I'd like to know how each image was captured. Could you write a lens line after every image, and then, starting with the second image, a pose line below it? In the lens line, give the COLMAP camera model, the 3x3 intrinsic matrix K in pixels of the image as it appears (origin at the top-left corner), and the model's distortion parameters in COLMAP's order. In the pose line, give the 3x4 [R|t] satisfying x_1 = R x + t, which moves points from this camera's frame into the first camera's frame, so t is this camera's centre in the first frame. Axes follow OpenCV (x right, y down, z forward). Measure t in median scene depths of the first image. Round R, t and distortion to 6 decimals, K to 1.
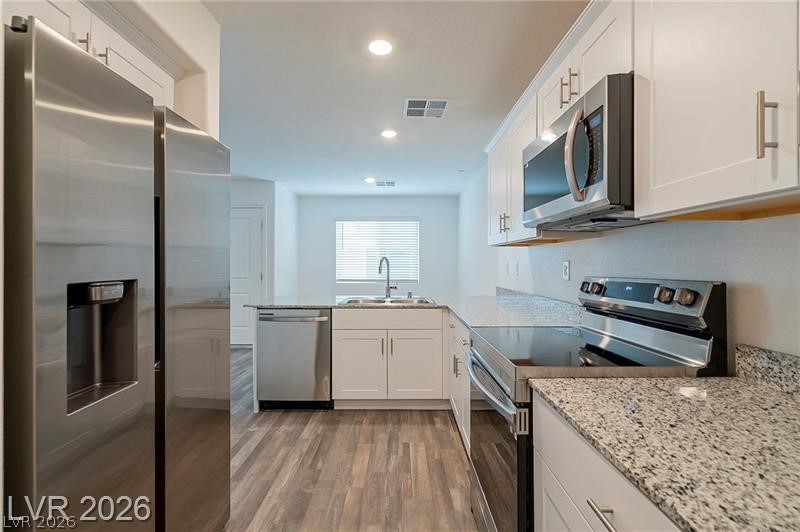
lens RADIAL K [[362.2, 0, 396.8], [0, 362.2, 267.4], [0, 0, 1]] dist [0.001809, 0.000340]
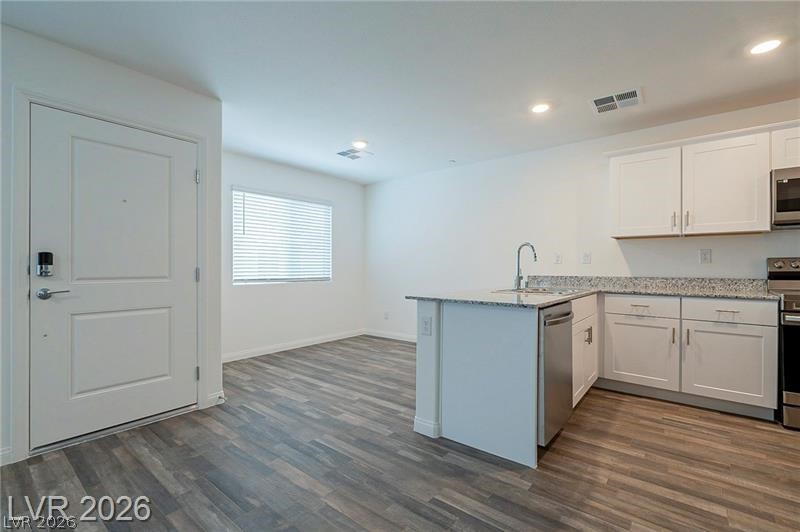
lens RADIAL K [[362.2, 0, 398.1], [0, 362.2, 265.9], [0, 0, 1]] dist [0.001809, 0.000340]
pose [[0.626664, 0.000260, 0.779289, -0.602935], [0.008174, 0.999943, -0.006907, 0.019510], [-0.779247, 0.010698, 0.626626, 0.440694]]
